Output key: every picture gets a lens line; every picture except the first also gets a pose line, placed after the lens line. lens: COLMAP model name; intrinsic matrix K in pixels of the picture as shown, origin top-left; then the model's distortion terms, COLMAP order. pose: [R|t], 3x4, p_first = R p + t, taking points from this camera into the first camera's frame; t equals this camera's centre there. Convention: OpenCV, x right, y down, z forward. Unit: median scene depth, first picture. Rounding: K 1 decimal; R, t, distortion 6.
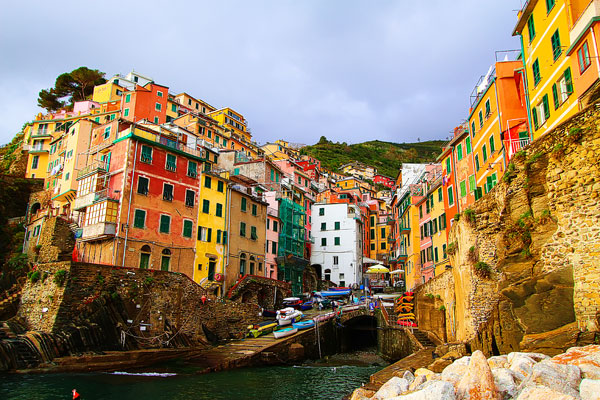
lens RADIAL K [[454.2, 0, 300.0], [0, 454.2, 200.0], [0, 0, 1]] dist [-0.016386, 0.004025]
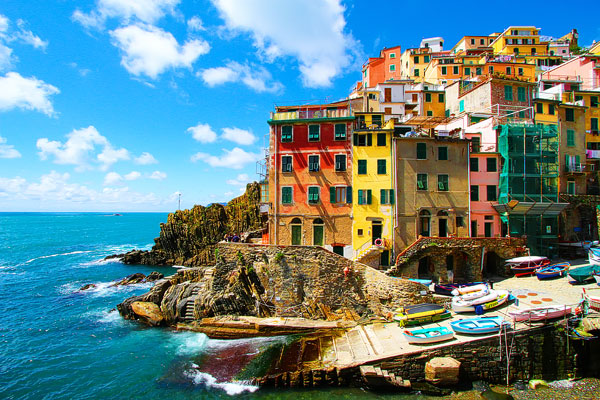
lens RADIAL K [[275.7, 0, 296.8], [0, 275.7, 207.6], [0, 0, 1]] dist [-0.013439, 0.000921]
pose [[0.523744, -0.028985, -0.851383, 0.195117], [0.226795, 0.968096, 0.106558, 0.003822], [0.821131, -0.248898, 0.513608, 0.557023]]
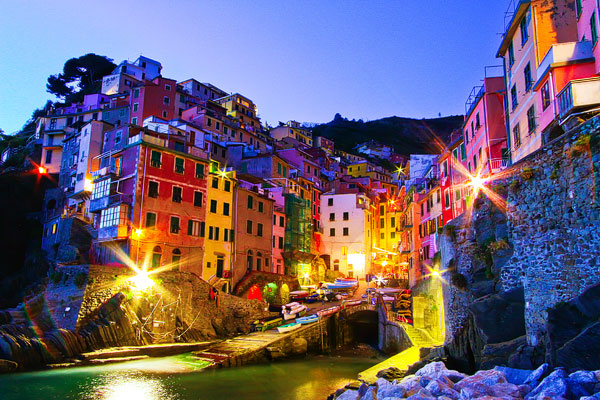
lens RADIAL K [[473.8, 0, 300.0], [0, 473.8, 200.0], [0, 0, 1]] dist [-0.020859, -0.000061]
pose [[0.999448, -0.004542, -0.032914, 0.026151], [0.006105, 0.998851, 0.047538, -0.049132], [0.032660, -0.047712, 0.998327, -0.075055]]
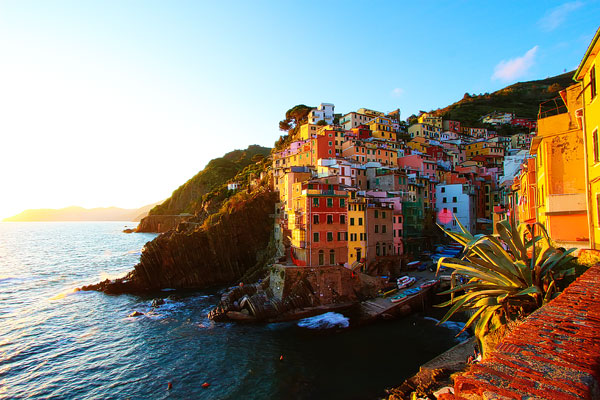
lens RADIAL K [[275.7, 0, 296.8], [0, 275.7, 207.6], [0, 0, 1]] dist [-0.013439, 0.000921]
pose [[0.859700, -0.040693, -0.509176, 0.157874], [0.150511, 0.972746, 0.176383, -0.256559], [0.488121, -0.228274, 0.842395, -0.016464]]
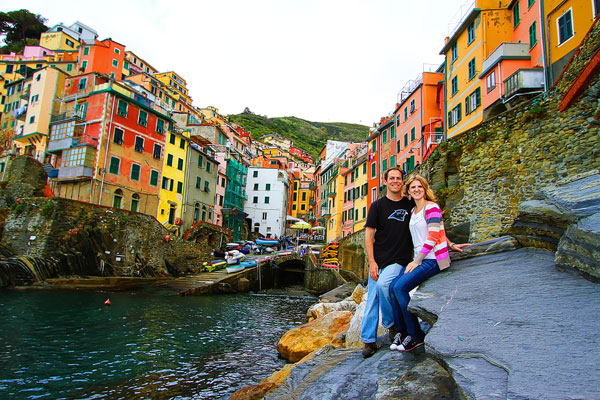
lens RADIAL K [[404.1, 0, 300.0], [0, 404.1, 200.0], [0, 0, 1]] dist [-0.009367, -0.001514]
pose [[0.975512, 0.075807, 0.206468, -0.085790], [-0.092691, 0.992989, 0.073355, 0.008890], [-0.199459, -0.090697, 0.975700, -0.071982]]
